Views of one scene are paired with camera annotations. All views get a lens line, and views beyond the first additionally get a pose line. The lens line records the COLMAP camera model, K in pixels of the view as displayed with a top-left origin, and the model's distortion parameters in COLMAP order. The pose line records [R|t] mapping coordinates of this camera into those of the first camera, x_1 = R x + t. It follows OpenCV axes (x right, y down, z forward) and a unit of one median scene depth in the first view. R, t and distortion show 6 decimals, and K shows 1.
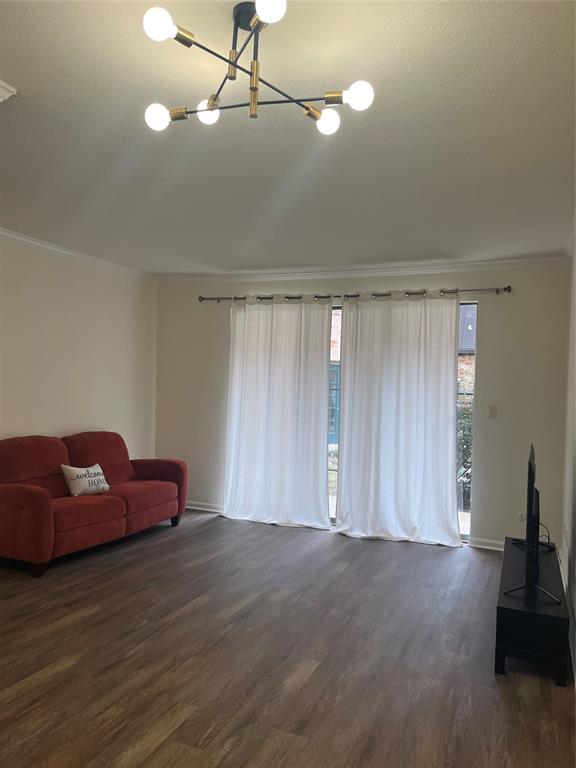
lens RADIAL K [[576.4, 0, 290.0], [0, 576.4, 384.4], [0, 0, 1]] dist [0.015890, 0.005875]
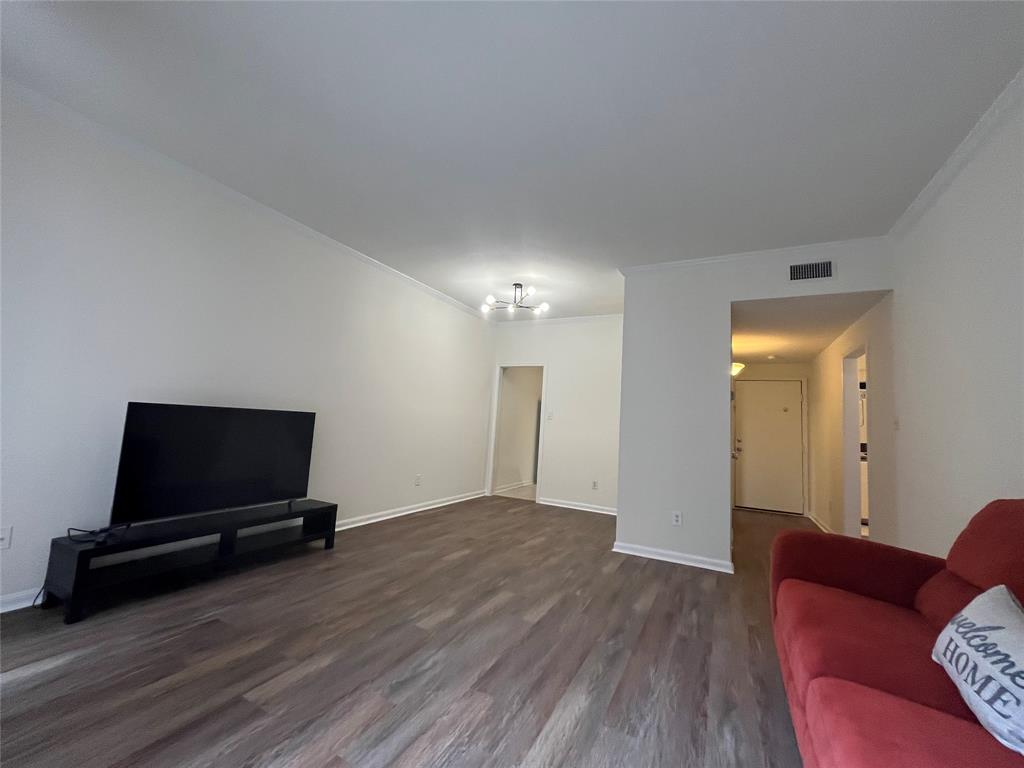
lens RADIAL K [[412.8, 0, 514.8], [0, 412.8, 381.2], [0, 0, 1]] dist [-0.002263, 0.000017]
pose [[-0.992913, -0.082333, 0.085699, -0.162483], [-0.090605, 0.991094, -0.097585, 0.096318], [-0.076902, -0.104658, -0.991531, 1.796699]]
